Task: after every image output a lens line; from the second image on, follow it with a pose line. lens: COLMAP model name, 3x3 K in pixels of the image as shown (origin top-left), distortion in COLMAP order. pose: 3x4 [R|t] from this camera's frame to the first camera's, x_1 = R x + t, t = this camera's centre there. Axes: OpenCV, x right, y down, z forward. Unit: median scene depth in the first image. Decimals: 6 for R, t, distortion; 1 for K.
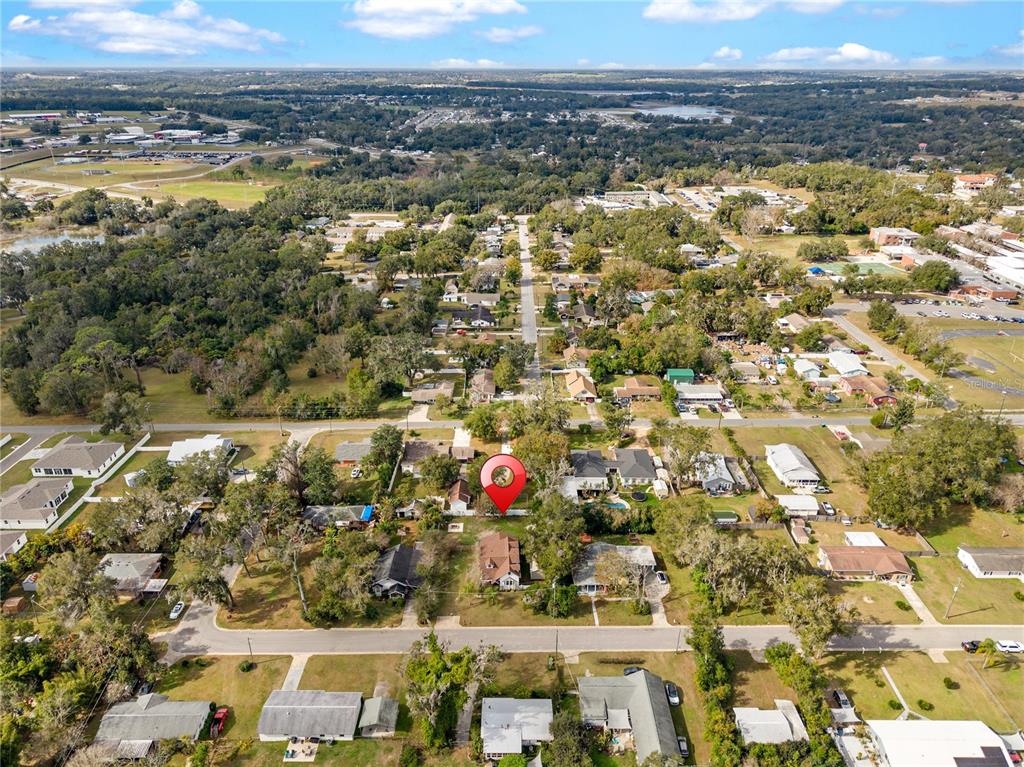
lens RADIAL K [[702.4, 0, 515.4], [0, 702.4, 379.0], [0, 0, 1]] dist [0.064528, -0.074738]
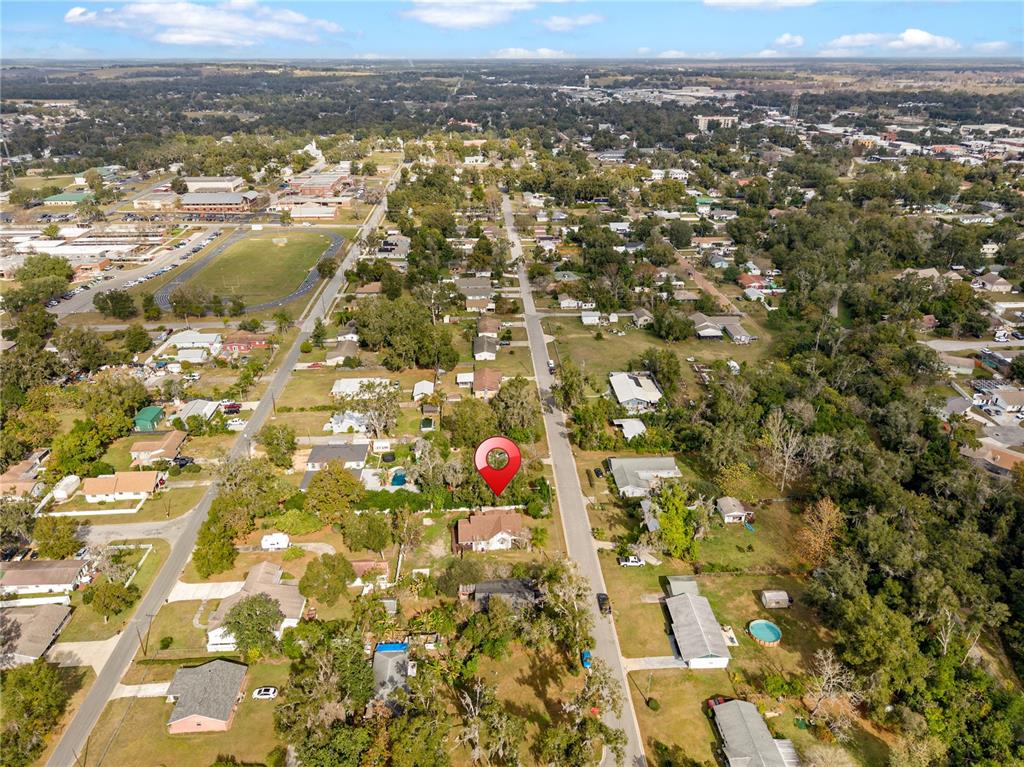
lens RADIAL K [[707.9, 0, 512.0], [0, 707.9, 383.5], [0, 0, 1]] dist [0.058169, -0.078779]
pose [[-0.059225, -0.419479, 0.905831, -0.622244], [0.410160, 0.817062, 0.405189, -0.232995], [-0.910088, 0.395533, 0.123663, 0.540479]]
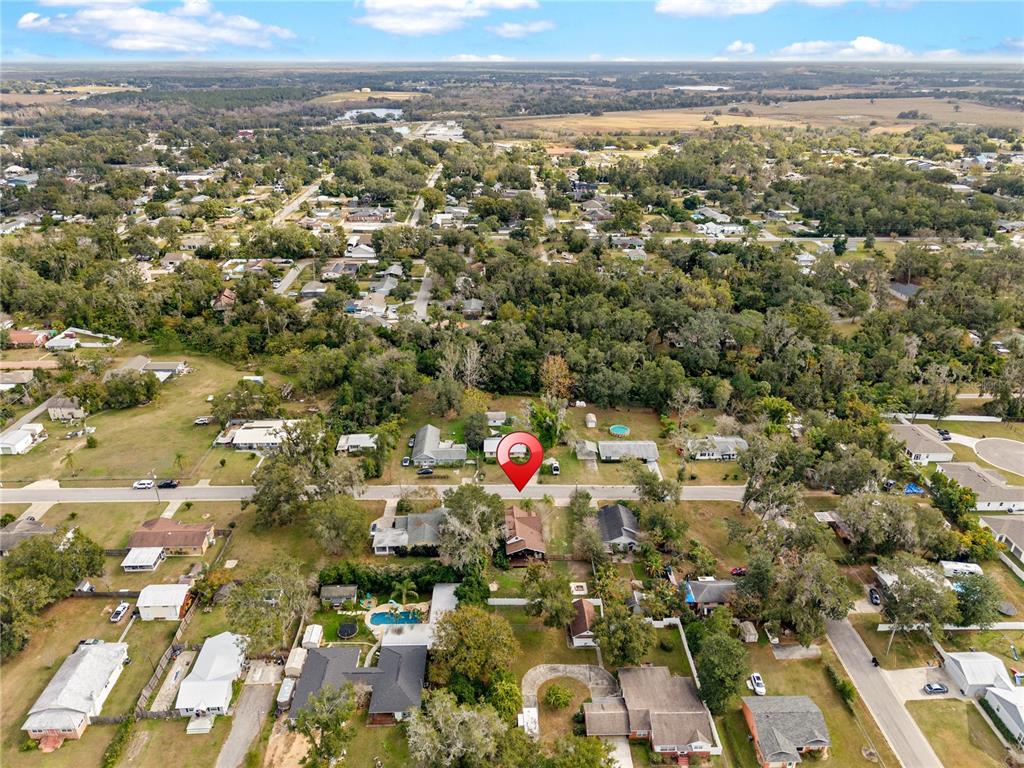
lens RADIAL K [[702.4, 0, 515.4], [0, 702.4, 379.5], [0, 0, 1]] dist [0.064528, -0.074738]
pose [[-0.998688, 0.019448, -0.047366, 0.028343], [-0.022492, 0.664401, 0.747037, -0.470942], [0.045998, 0.747123, -0.663092, 1.081386]]
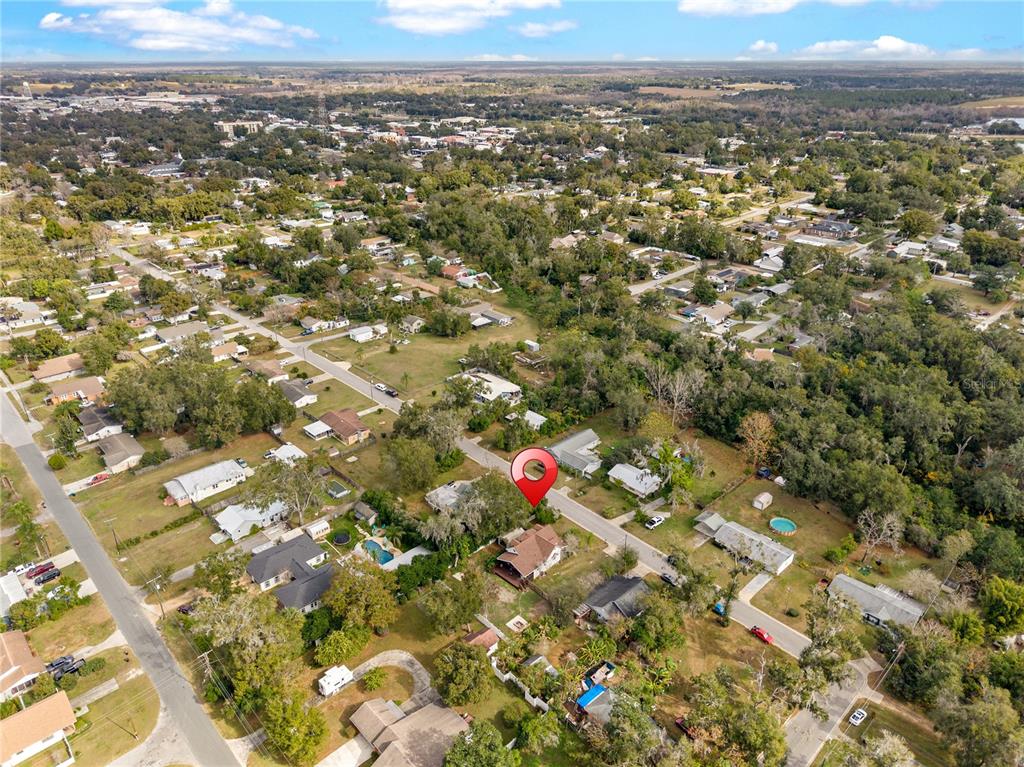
lens RADIAL K [[702.4, 0, 515.4], [0, 702.4, 379.0], [0, 0, 1]] dist [0.064528, -0.074738]
pose [[-0.699963, -0.296142, 0.649886, -0.407833], [0.289893, 0.713825, 0.637508, -0.396988], [-0.652698, 0.634629, -0.413801, 0.908808]]
